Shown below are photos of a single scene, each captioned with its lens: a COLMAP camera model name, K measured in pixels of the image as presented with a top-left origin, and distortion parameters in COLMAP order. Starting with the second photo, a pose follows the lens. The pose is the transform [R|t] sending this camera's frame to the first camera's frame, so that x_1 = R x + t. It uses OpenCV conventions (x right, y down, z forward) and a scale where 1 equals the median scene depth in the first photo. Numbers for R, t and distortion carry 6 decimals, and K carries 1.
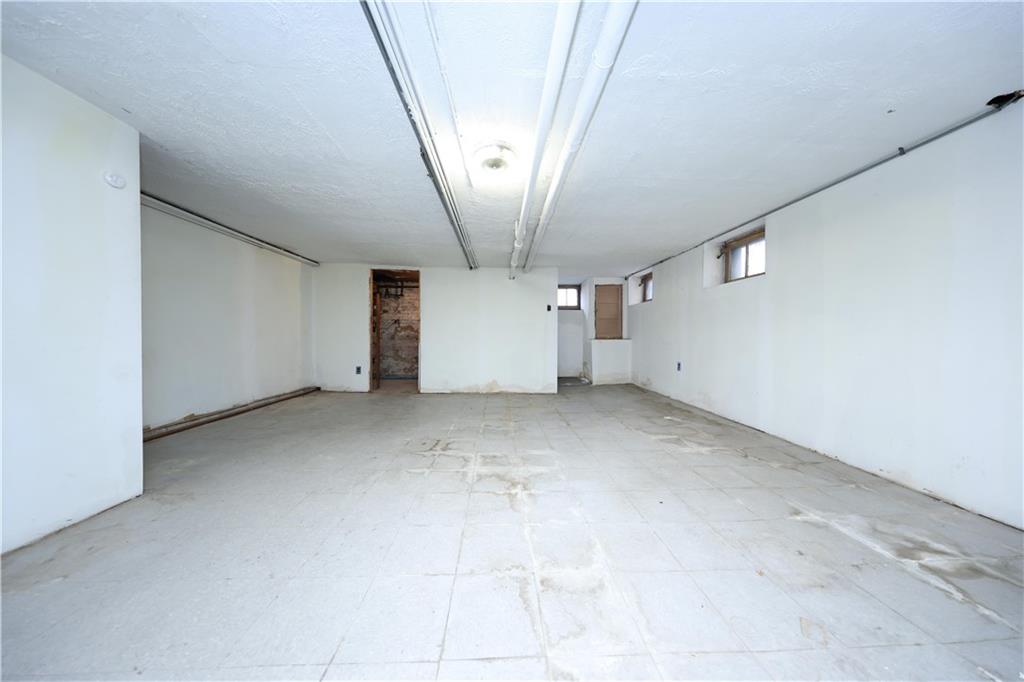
lens RADIAL K [[296.5, 0, 511.3], [0, 296.5, 340.7], [0, 0, 1]] dist [0.003415, -0.000059]
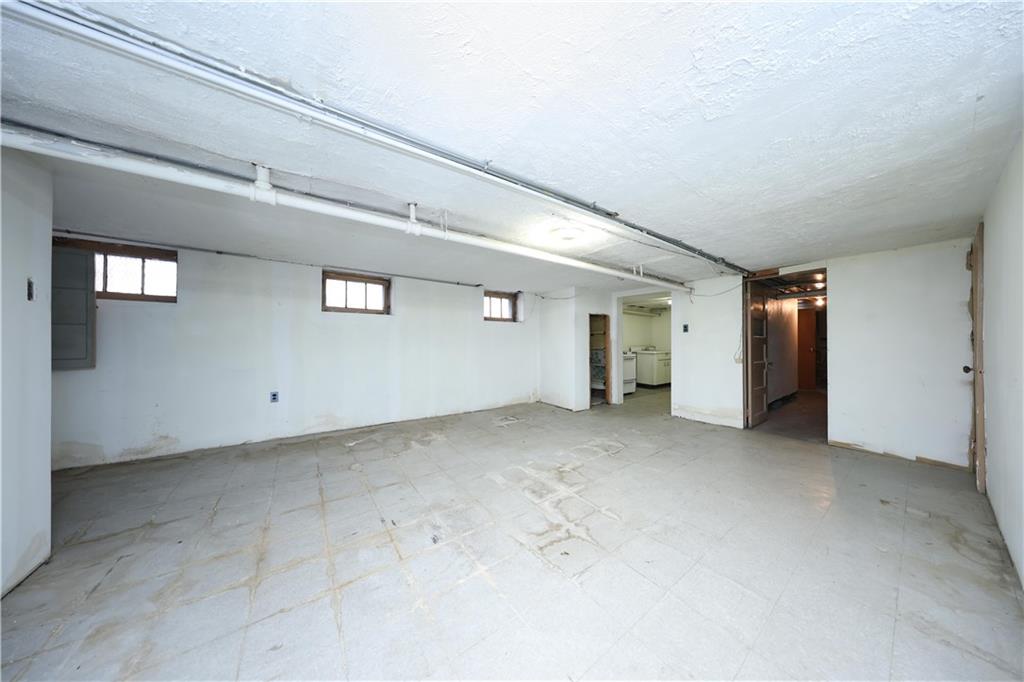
lens RADIAL K [[296.5, 0, 509.5], [0, 296.5, 339.8], [0, 0, 1]] dist [0.003415, -0.000059]
pose [[-0.546887, 0.001952, 0.837204, -0.892981], [0.008055, 0.999963, 0.002930, -0.129099], [-0.837168, 0.008346, -0.546882, 1.699109]]
